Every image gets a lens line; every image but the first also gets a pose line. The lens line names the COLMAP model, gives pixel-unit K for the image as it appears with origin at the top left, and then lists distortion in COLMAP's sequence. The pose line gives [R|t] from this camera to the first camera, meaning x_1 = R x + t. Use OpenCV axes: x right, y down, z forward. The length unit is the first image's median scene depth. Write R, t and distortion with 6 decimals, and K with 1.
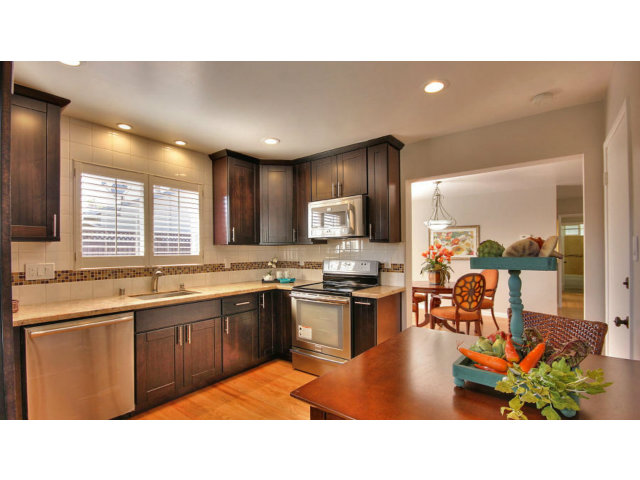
lens RADIAL K [[295.5, 0, 321.9], [0, 295.5, 250.6], [0, 0, 1]] dist [0.001567, -0.012476]
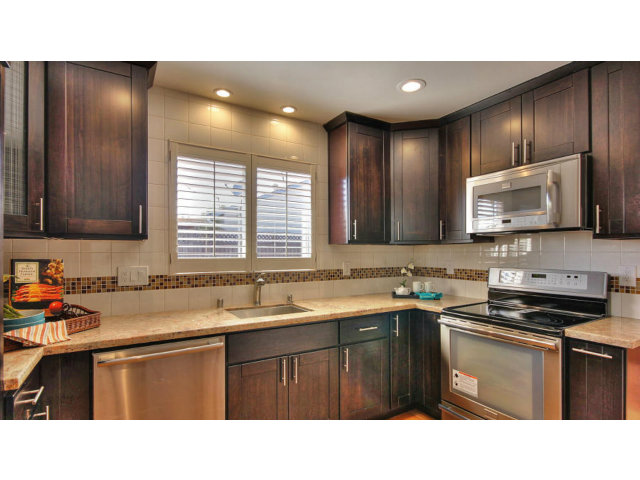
lens RADIAL K [[333.6, 0, 321.2], [0, 333.6, 250.6], [0, 0, 1]] dist [0.000330, -0.000194]
pose [[0.930241, 0.005031, -0.366915, -0.081262], [-0.005701, 0.999983, -0.000741, -0.002593], [0.366906, 0.002781, 0.930254, 0.223588]]
